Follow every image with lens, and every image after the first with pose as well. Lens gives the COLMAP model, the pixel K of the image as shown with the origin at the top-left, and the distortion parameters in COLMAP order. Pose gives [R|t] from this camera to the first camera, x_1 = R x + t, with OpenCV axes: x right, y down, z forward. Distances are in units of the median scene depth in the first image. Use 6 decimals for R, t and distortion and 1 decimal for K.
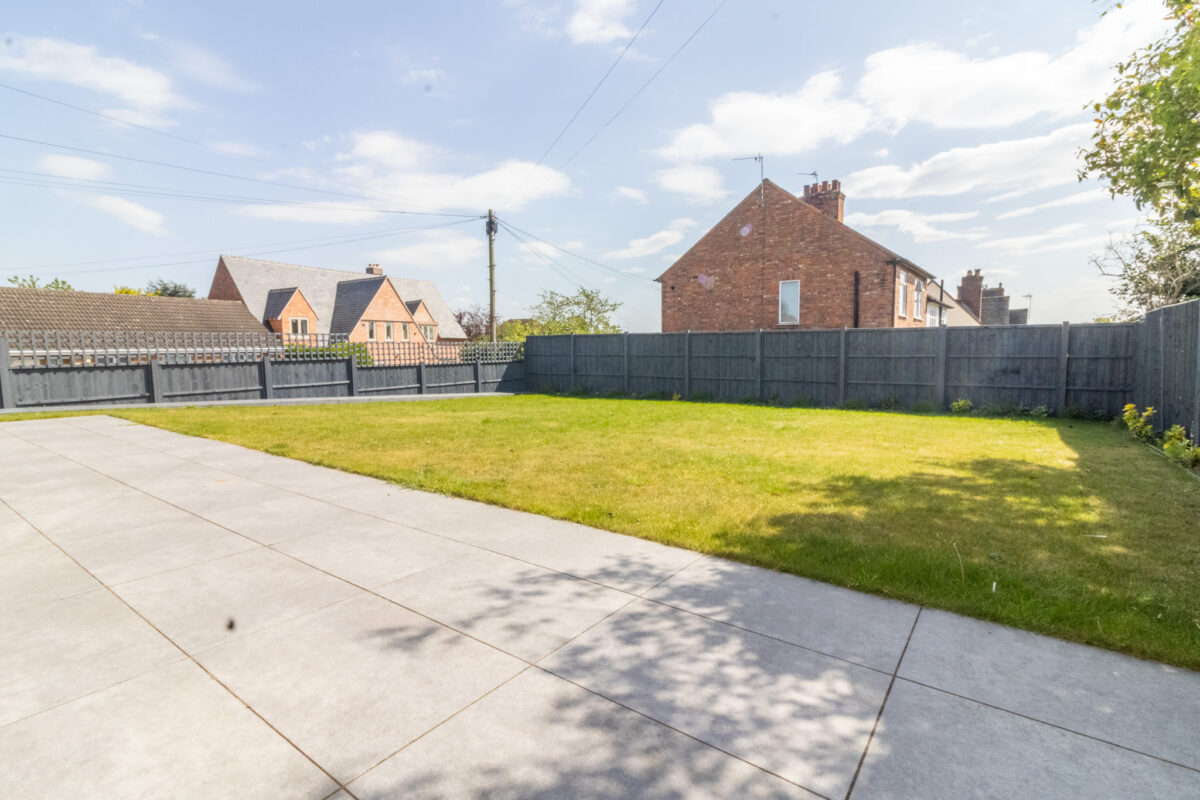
lens RADIAL K [[555.2, 0, 602.3], [0, 555.2, 390.3], [0, 0, 1]] dist [0.002372, 0.000772]
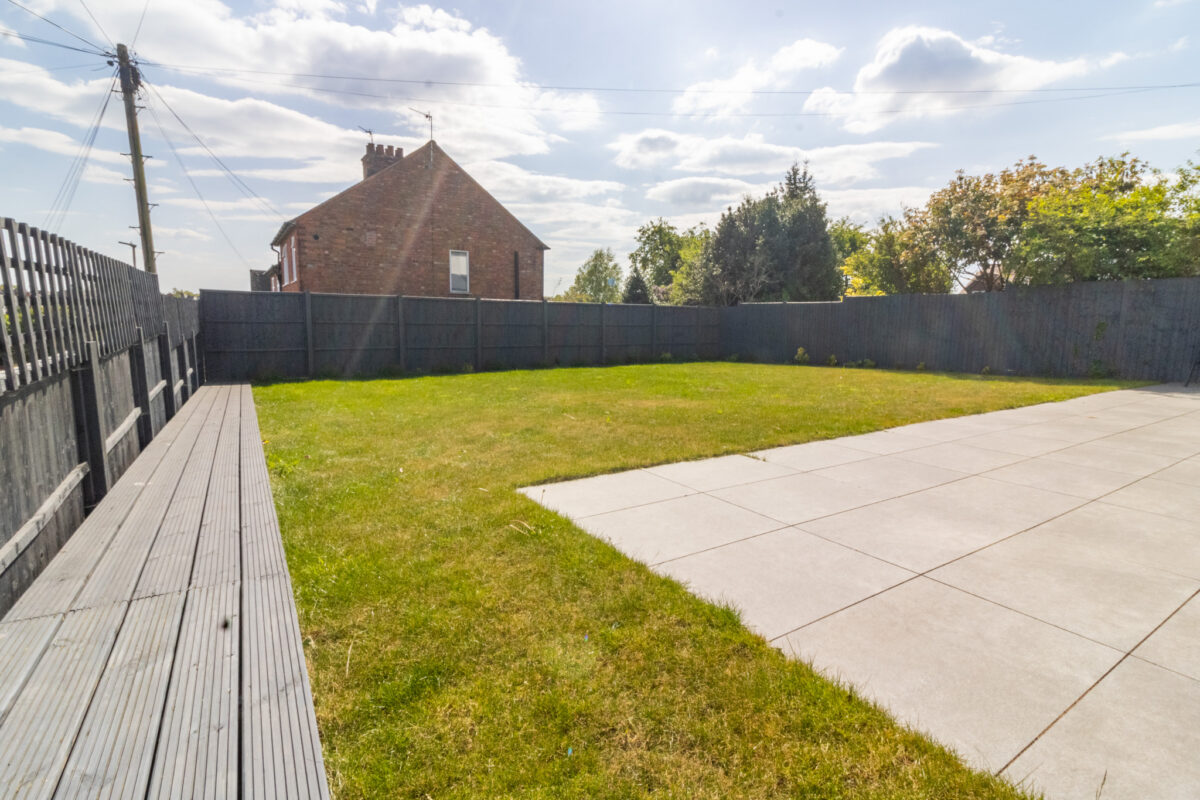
lens RADIAL K [[563.3, 0, 597.8], [0, 563.3, 388.9], [0, 0, 1]] dist [0.000836, 0.000619]
pose [[0.355258, -0.106601, 0.928670, -0.557975], [0.052477, 0.994184, 0.094047, -0.026019], [-0.933294, 0.015323, 0.358786, 0.378066]]
